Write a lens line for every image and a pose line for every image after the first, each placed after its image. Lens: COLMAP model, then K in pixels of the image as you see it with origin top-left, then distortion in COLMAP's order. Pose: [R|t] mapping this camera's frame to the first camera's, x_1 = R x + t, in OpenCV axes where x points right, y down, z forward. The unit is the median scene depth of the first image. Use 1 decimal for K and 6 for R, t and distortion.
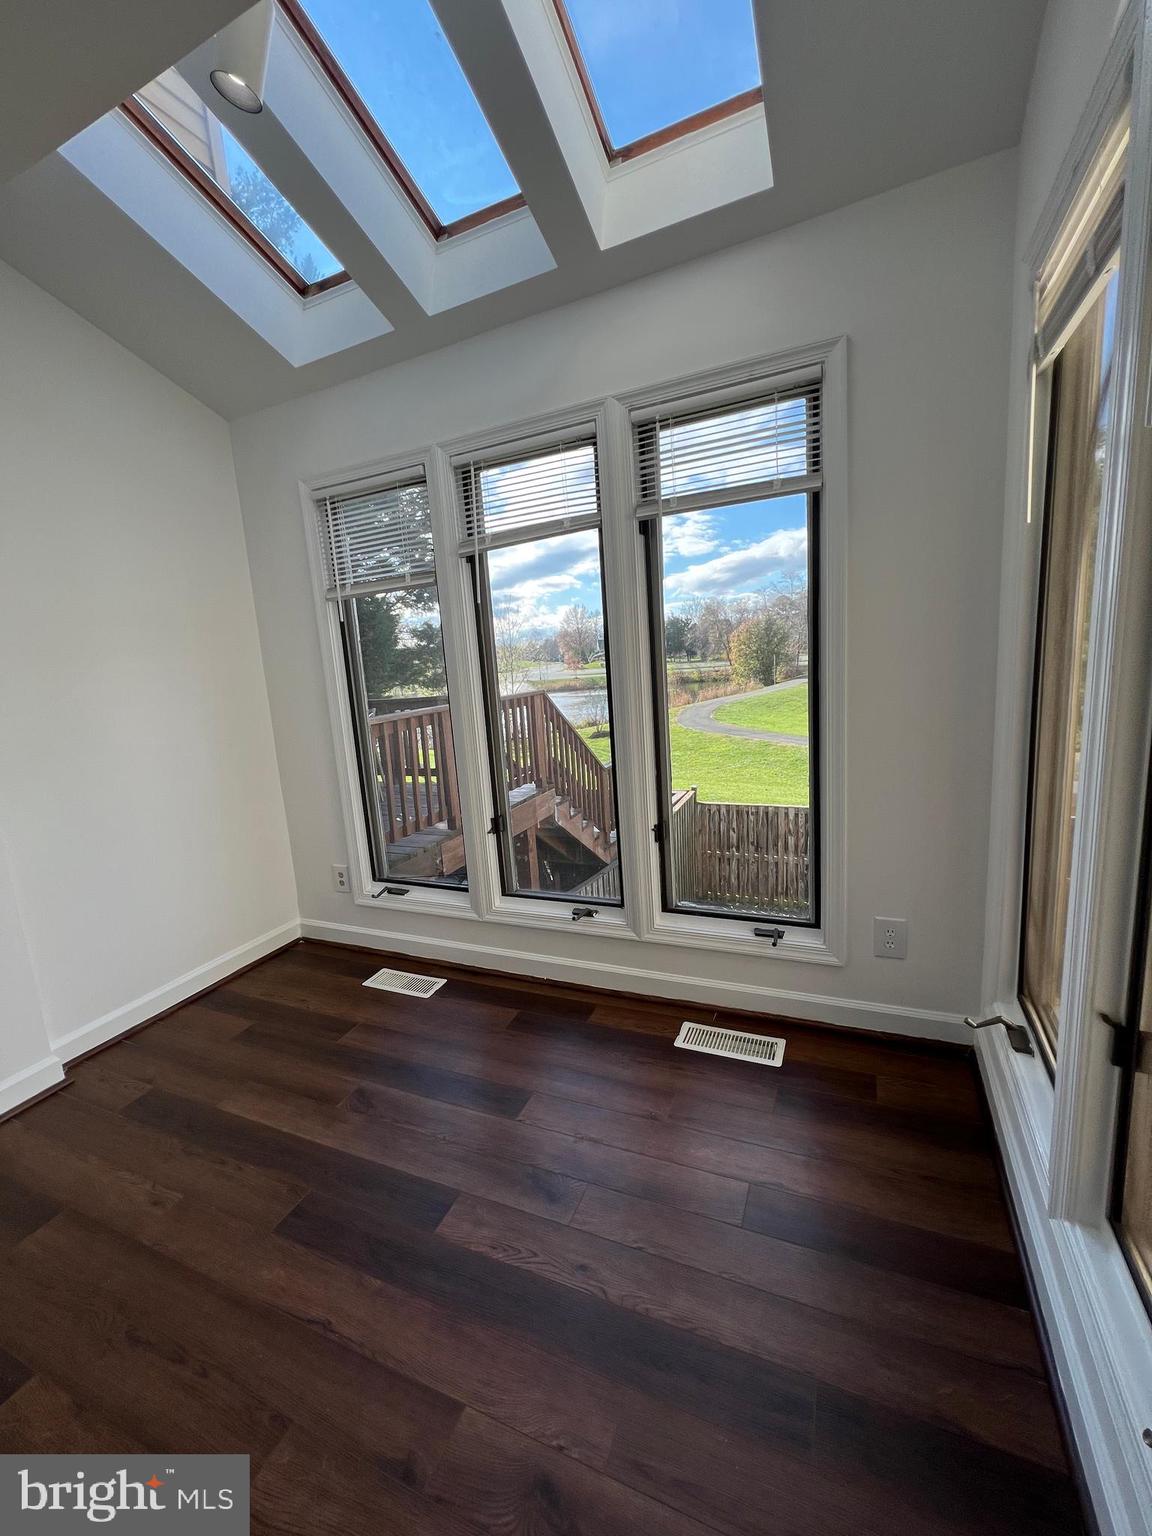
lens RADIAL K [[616.6, 0, 575.4], [0, 616.6, 768.0], [0, 0, 1]] dist [-0.000917, -0.000234]
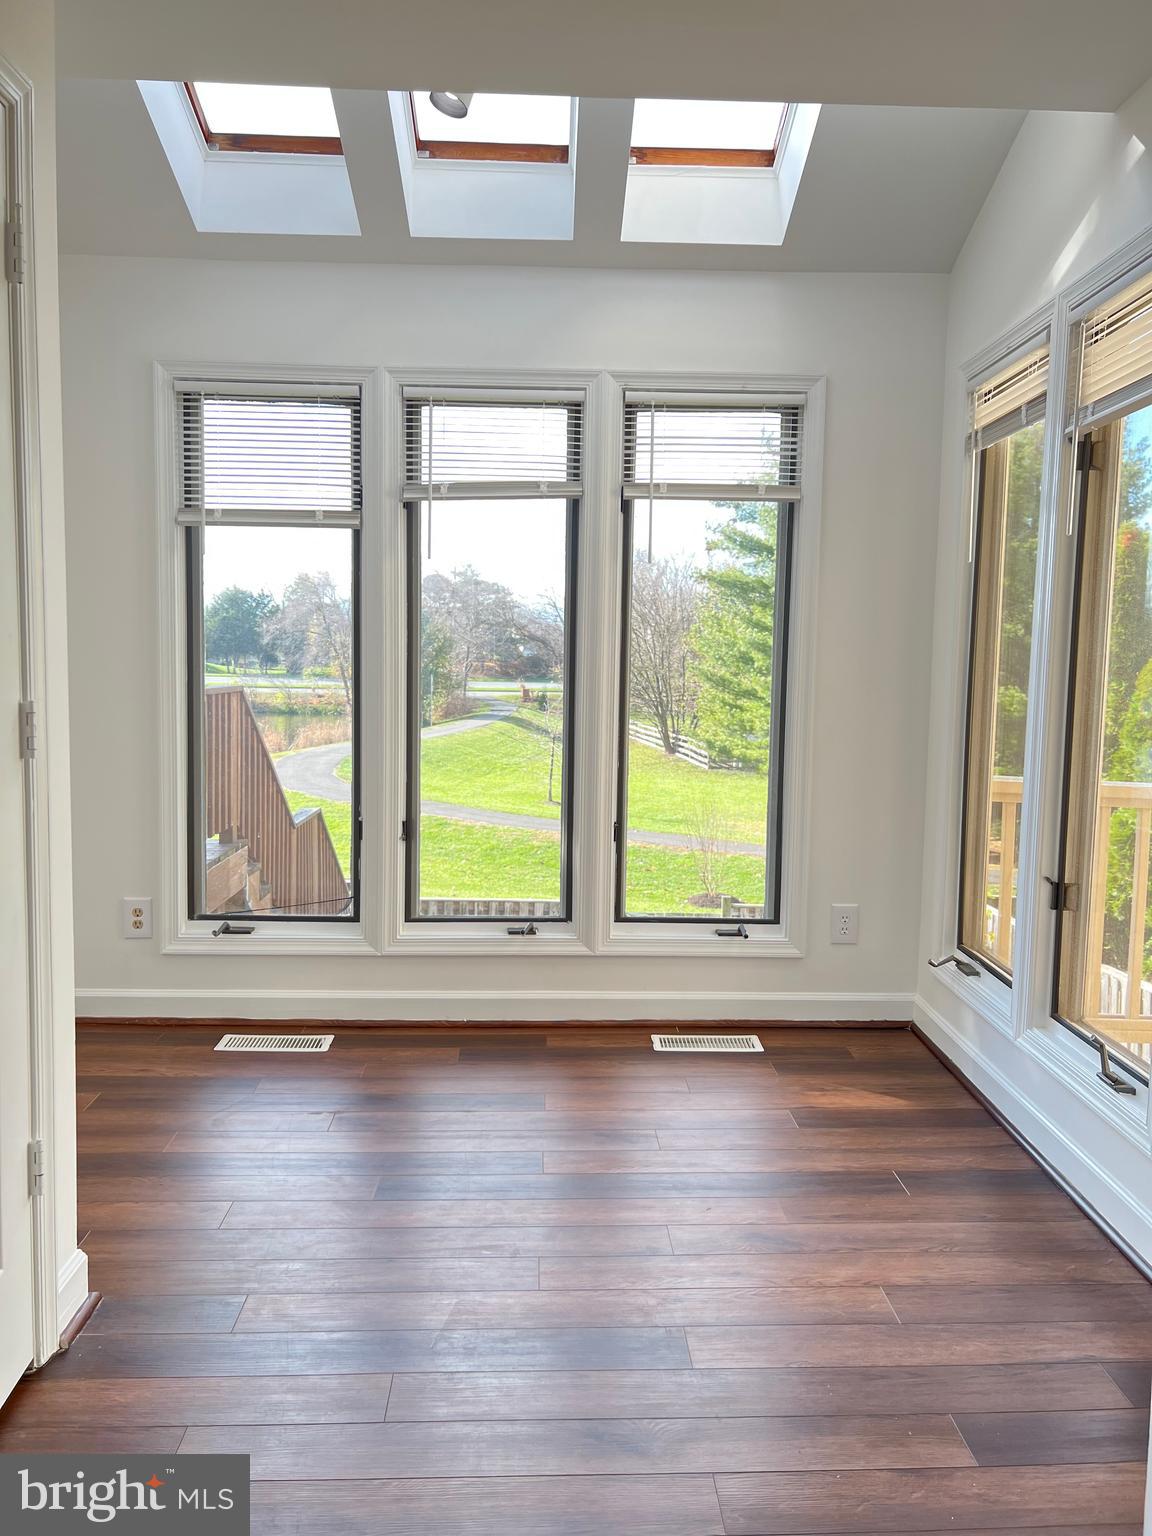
lens RADIAL K [[1161.0, 0, 582.6], [0, 1161.0, 770.7], [0, 0, 1]] dist [0.056800, -0.055987]
pose [[0.894694, 0.045784, 0.444328, -0.574764], [-0.004135, 0.995539, -0.094255, 0.150368], [-0.446661, 0.082492, 0.890892, -0.433541]]
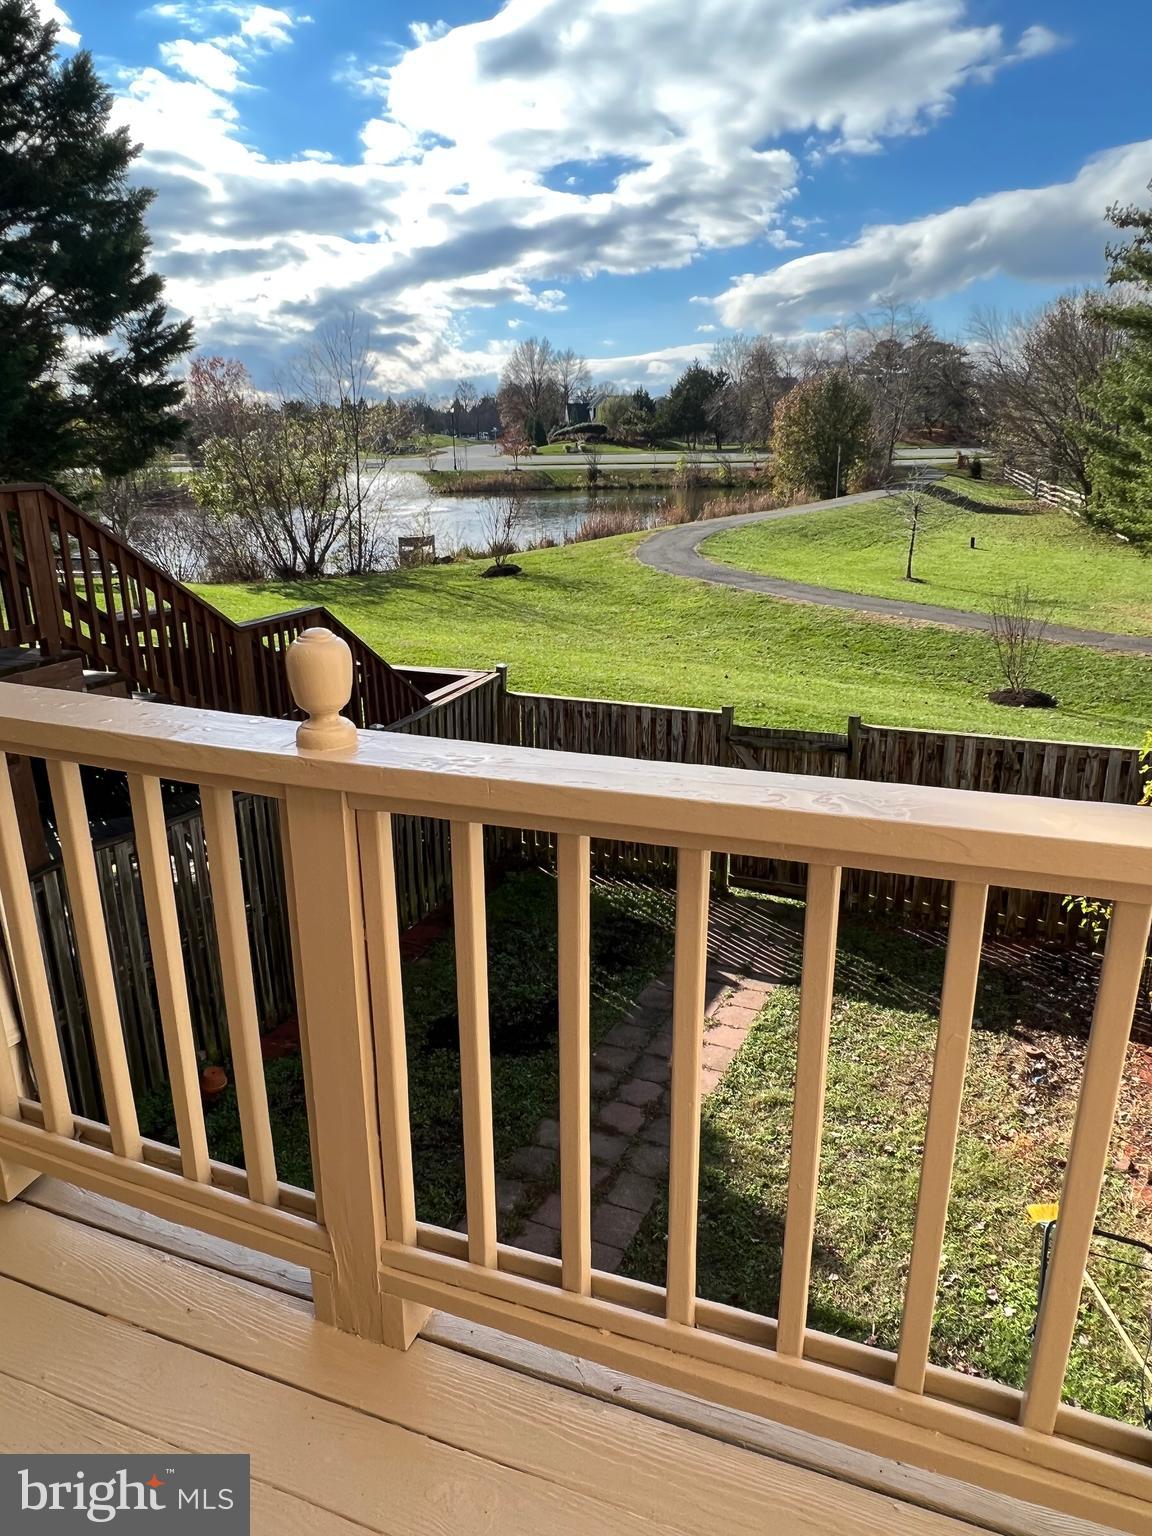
lens RADIAL K [[1038.6, 0, 564.8], [0, 1038.6, 764.2], [0, 0, 1]] dist [0.001435, -0.001315]
pose [[0.998678, 0.038674, 0.033872, 0.881491], [-0.042762, 0.990628, 0.129723, -0.033660], [-0.028537, -0.131000, 0.990972, -0.012113]]
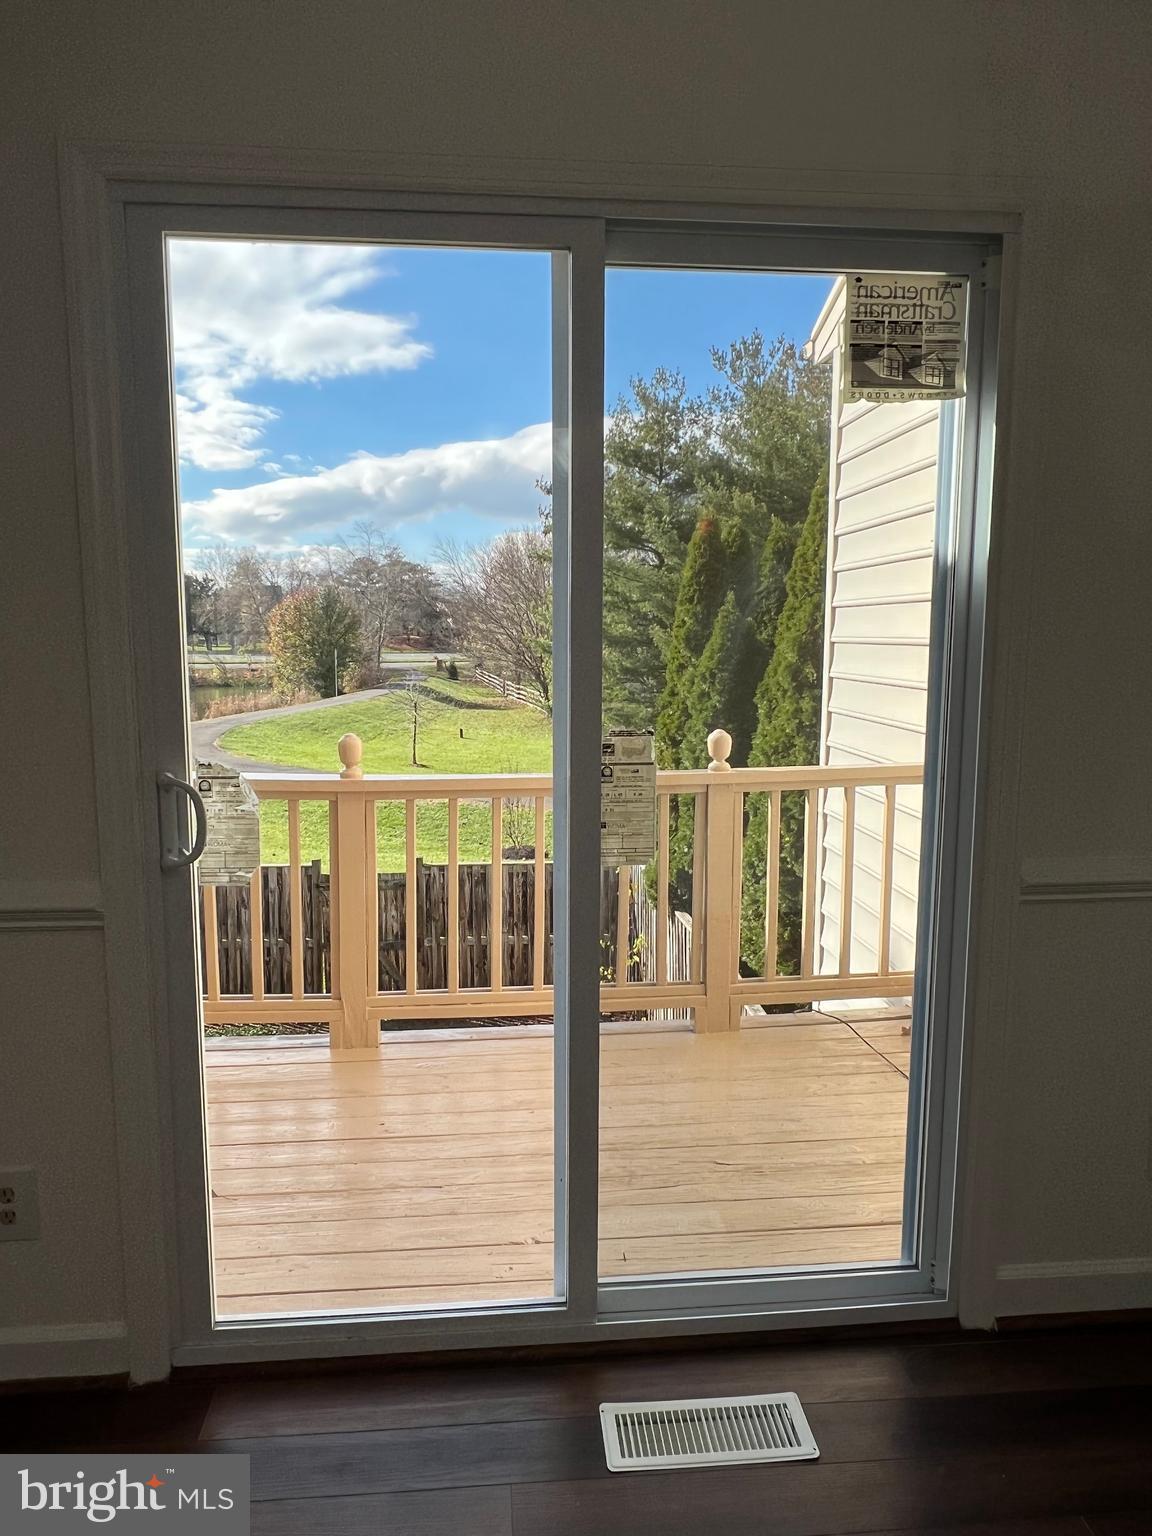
lens RADIAL K [[1038.6, 0, 570.9], [0, 1038.6, 764.3], [0, 0, 1]] dist [0.001435, -0.001315]
pose [[0.874399, 0.008931, 0.485125, 0.365153], [0.023595, 0.997865, -0.060899, 0.102148], [-0.484633, 0.064696, 0.872322, -0.820405]]
